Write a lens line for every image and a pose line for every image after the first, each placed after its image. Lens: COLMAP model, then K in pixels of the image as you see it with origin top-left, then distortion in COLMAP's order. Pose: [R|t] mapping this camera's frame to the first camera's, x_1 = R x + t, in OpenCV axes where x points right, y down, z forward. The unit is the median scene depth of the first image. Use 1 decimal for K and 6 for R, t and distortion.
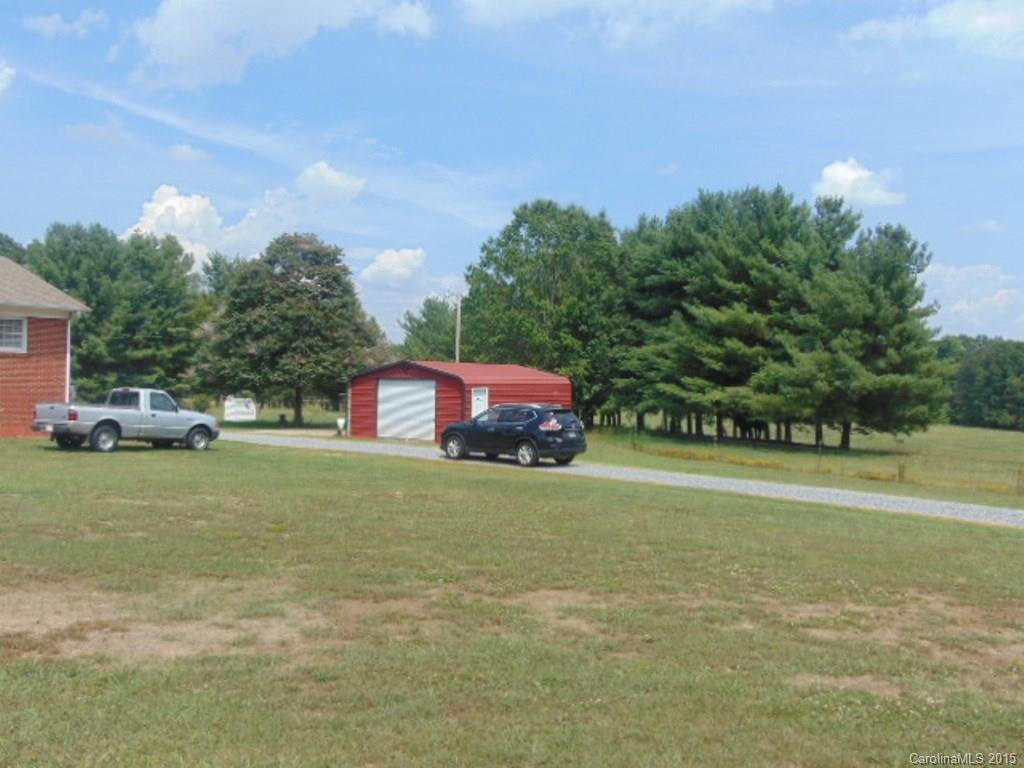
lens RADIAL K [[974.6, 0, 512.0], [0, 974.6, 384.0], [0, 0, 1]] dist [-0.001257, -0.004029]
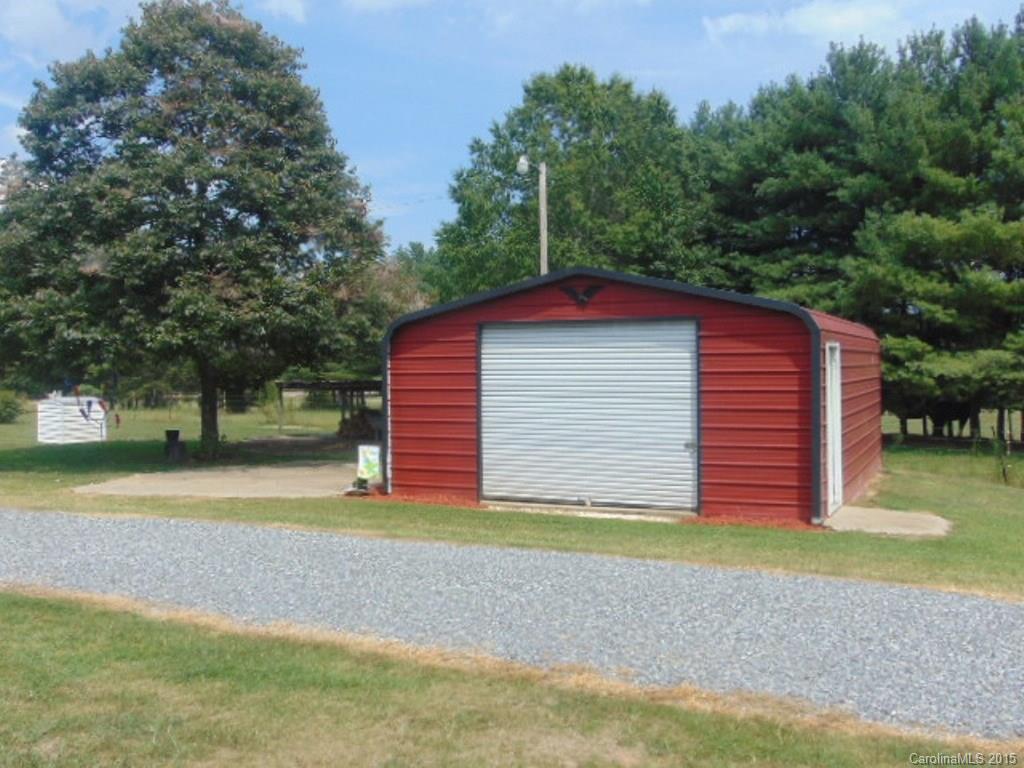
lens RADIAL K [[974.6, 0, 512.0], [0, 974.6, 384.0], [0, 0, 1]] dist [-0.001257, -0.004029]
pose [[0.989381, -0.027600, 0.142701, -0.107795], [0.025864, 0.999567, 0.014003, 0.006403], [-0.143026, -0.010163, 0.989667, 0.403424]]
